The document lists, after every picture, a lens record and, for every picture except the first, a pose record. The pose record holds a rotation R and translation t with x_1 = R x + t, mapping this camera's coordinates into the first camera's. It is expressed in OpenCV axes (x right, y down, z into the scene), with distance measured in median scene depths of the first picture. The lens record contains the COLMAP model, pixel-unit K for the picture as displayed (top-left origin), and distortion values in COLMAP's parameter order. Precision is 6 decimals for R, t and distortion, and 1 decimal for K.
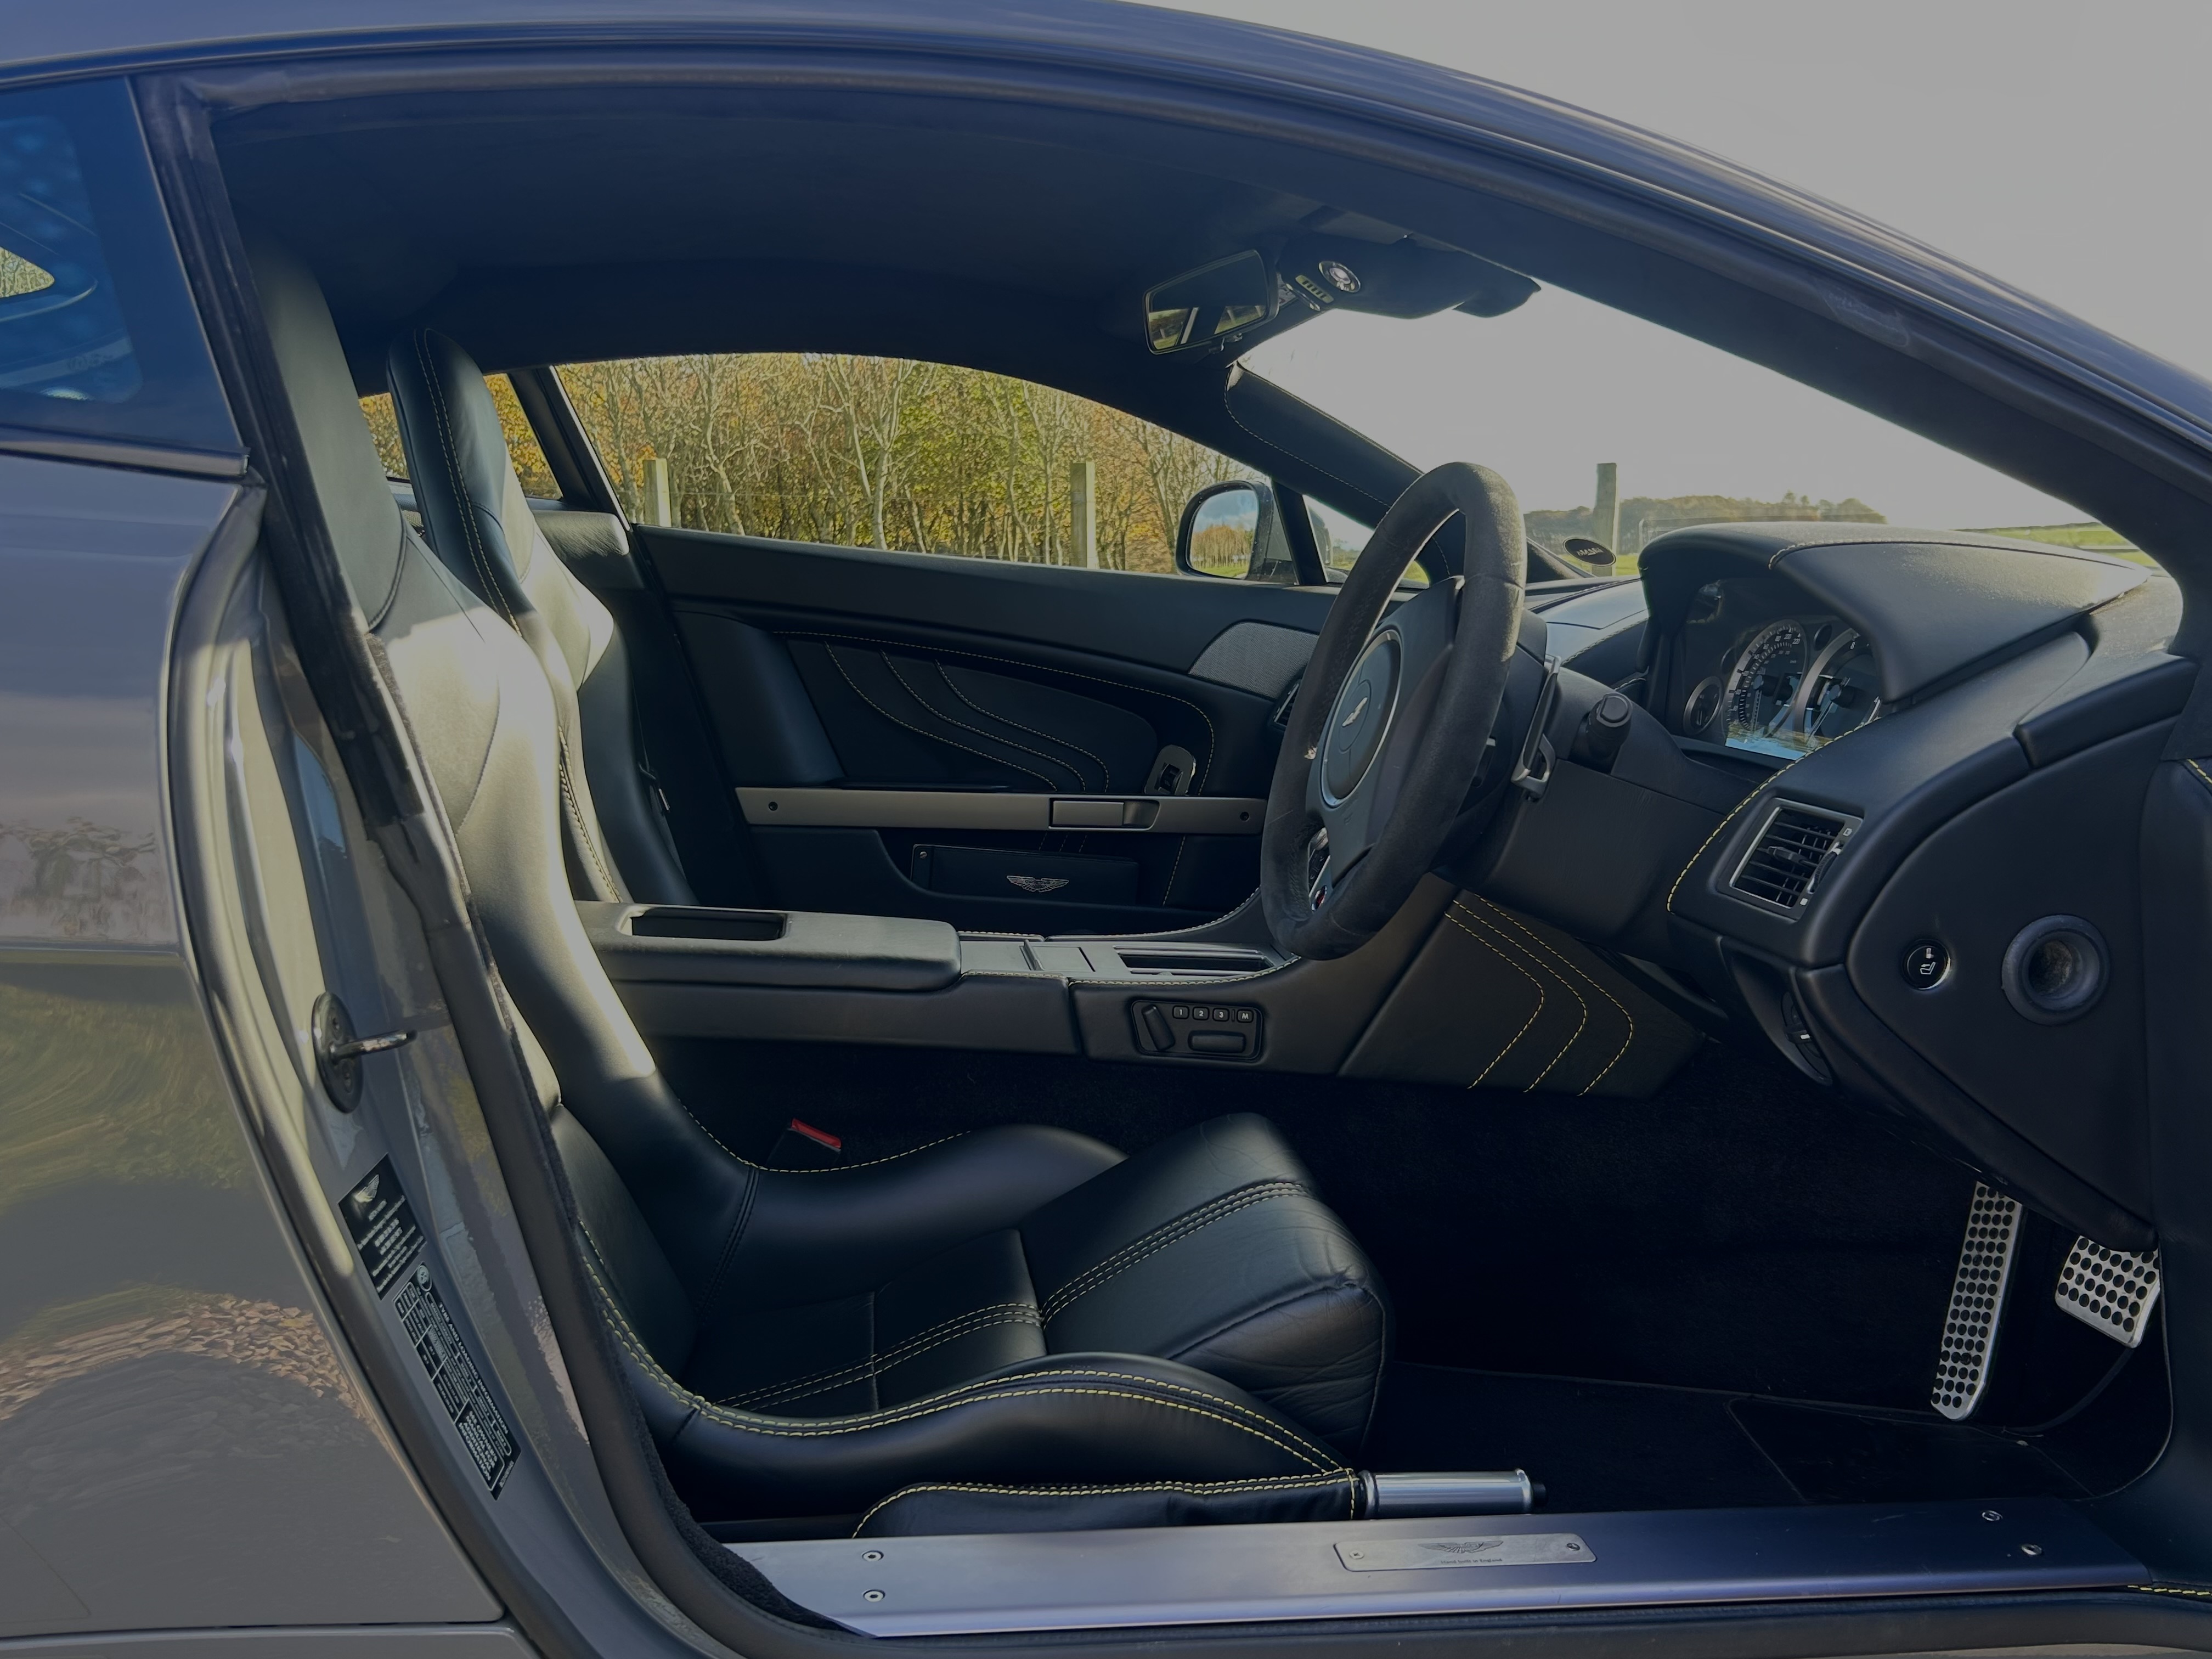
lens RADIAL K [[1866.7, 0, 1102.6], [0, 1866.7, 832.6], [0, 0, 1]] dist [0.062347, -0.006404]
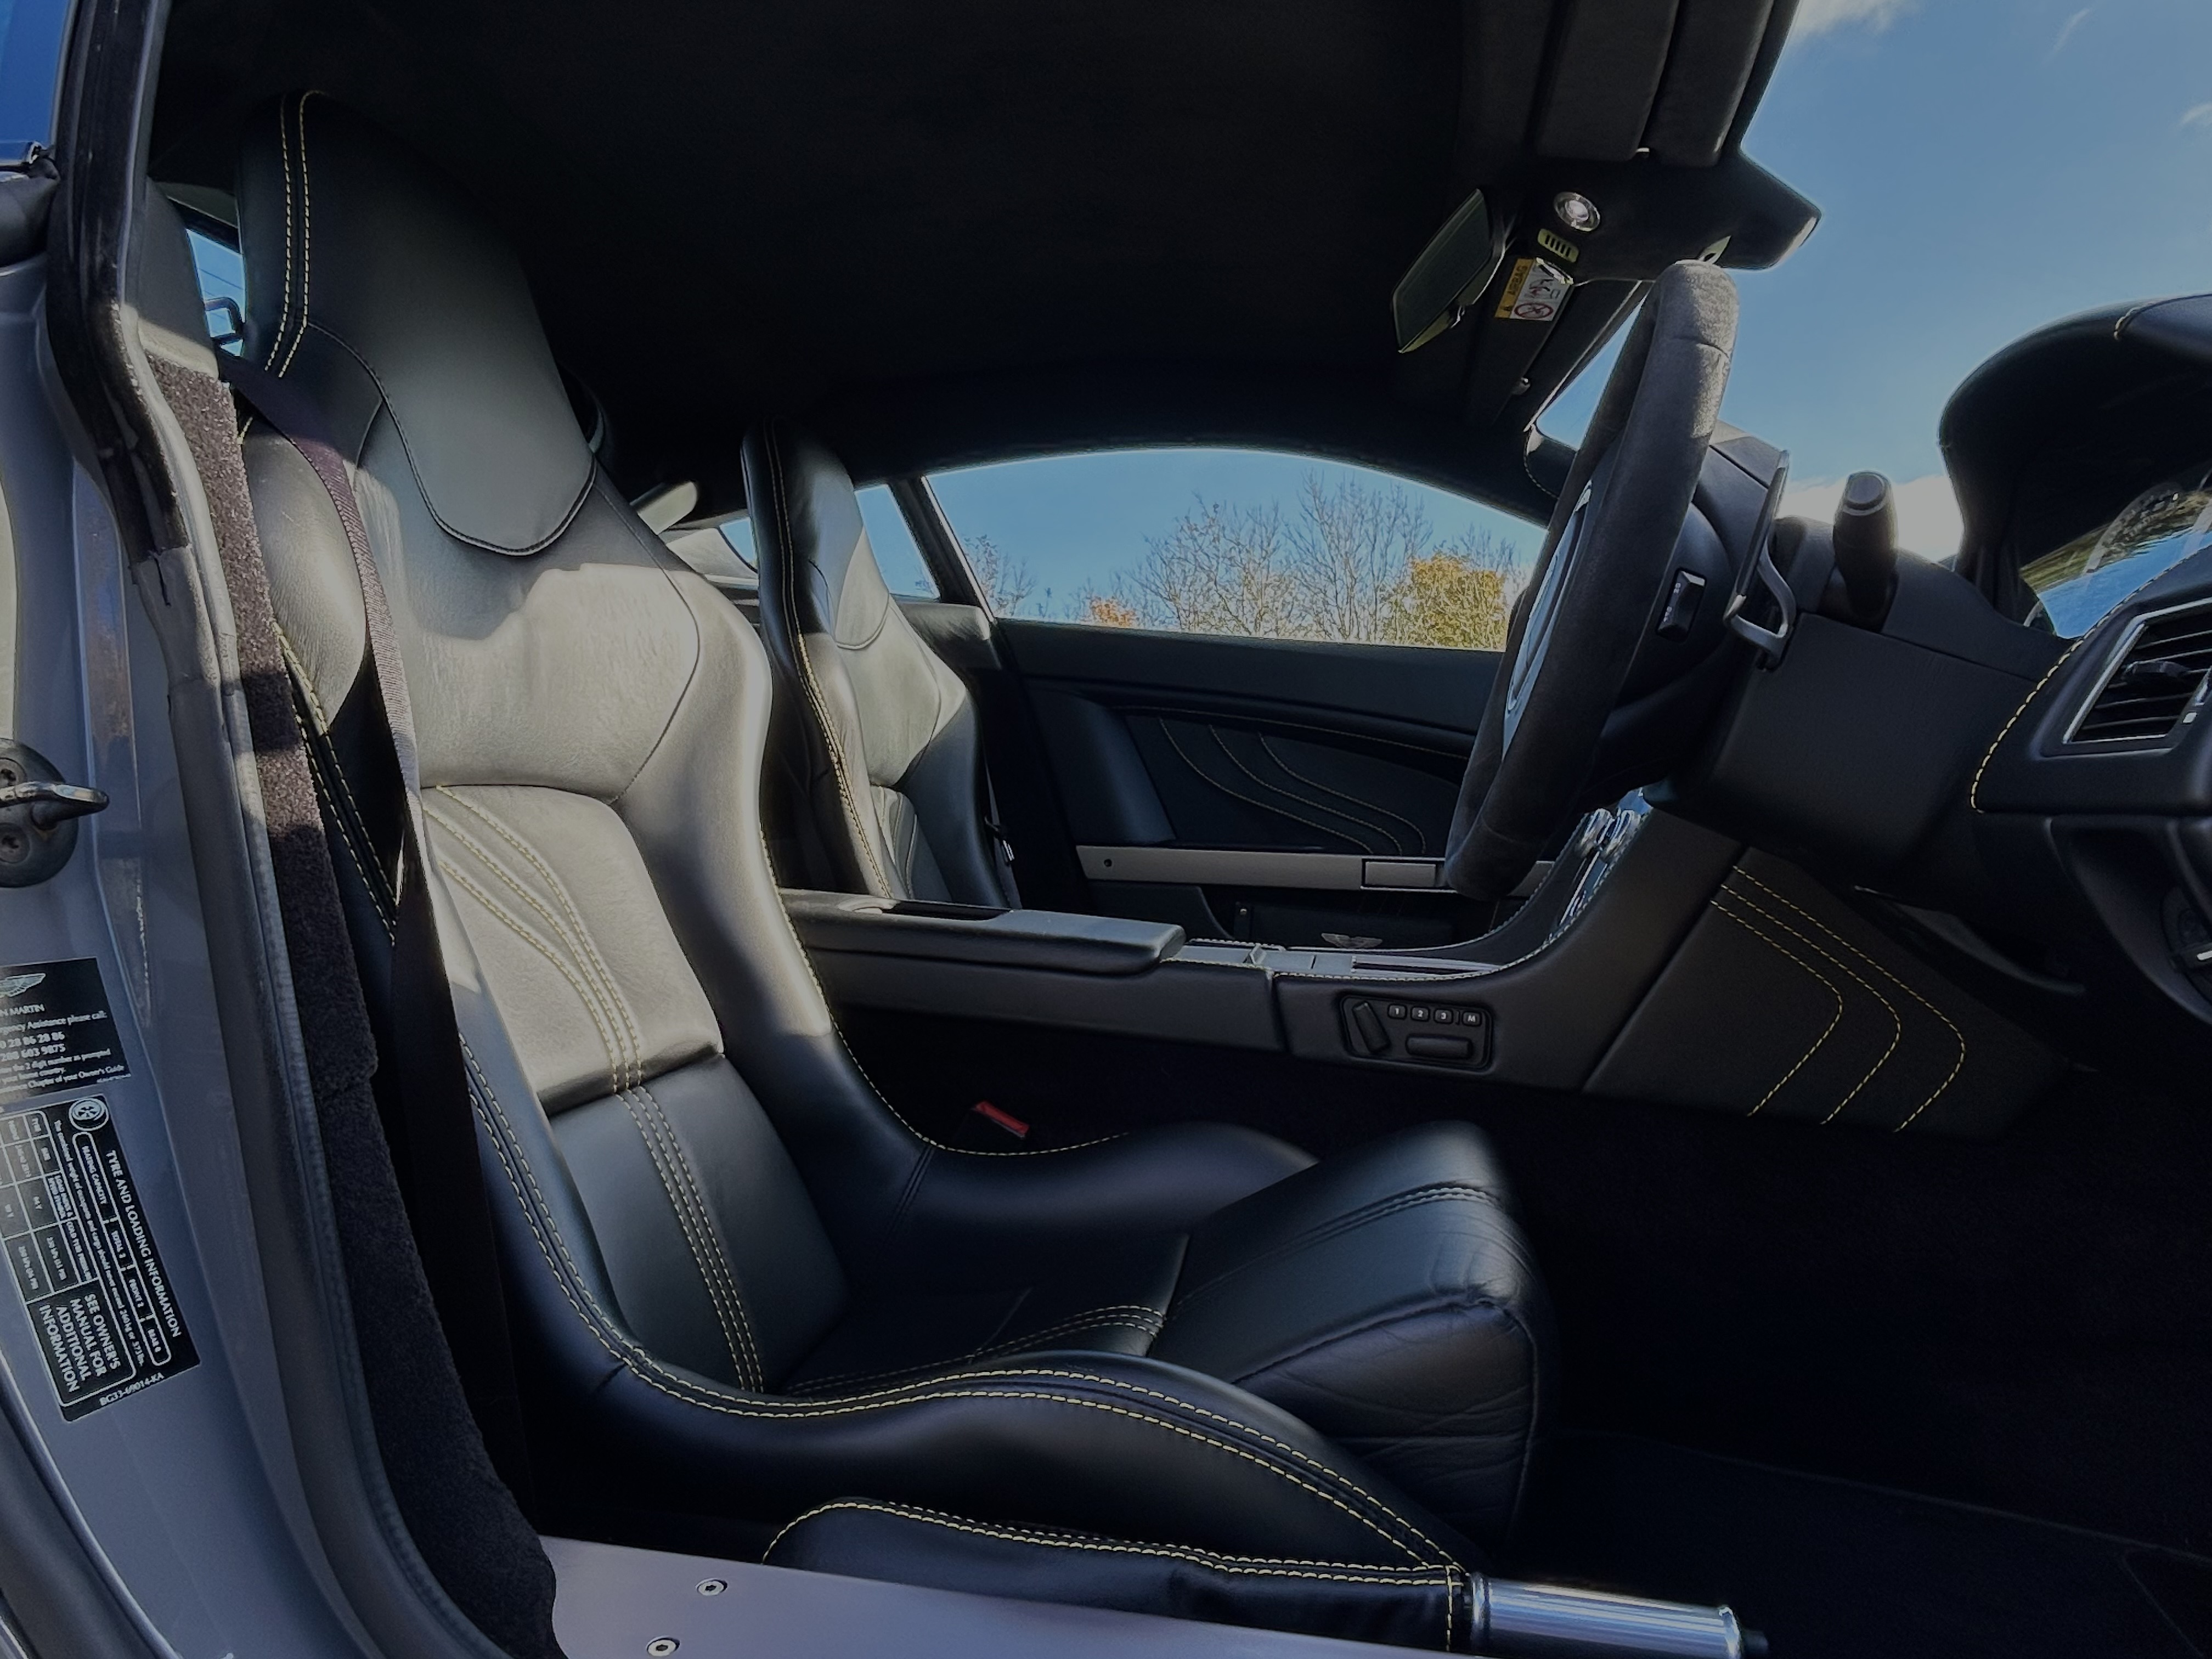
lens RADIAL K [[1418.7, 0, 1106.5], [0, 1418.7, 828.2], [0, 0, 1]] dist [0.012472, -0.010387]
pose [[0.953309, -0.001125, -0.301993, 0.117120], [-0.034961, 0.992859, -0.114059, 0.093513], [0.299965, 0.119291, 0.946462, 0.305560]]
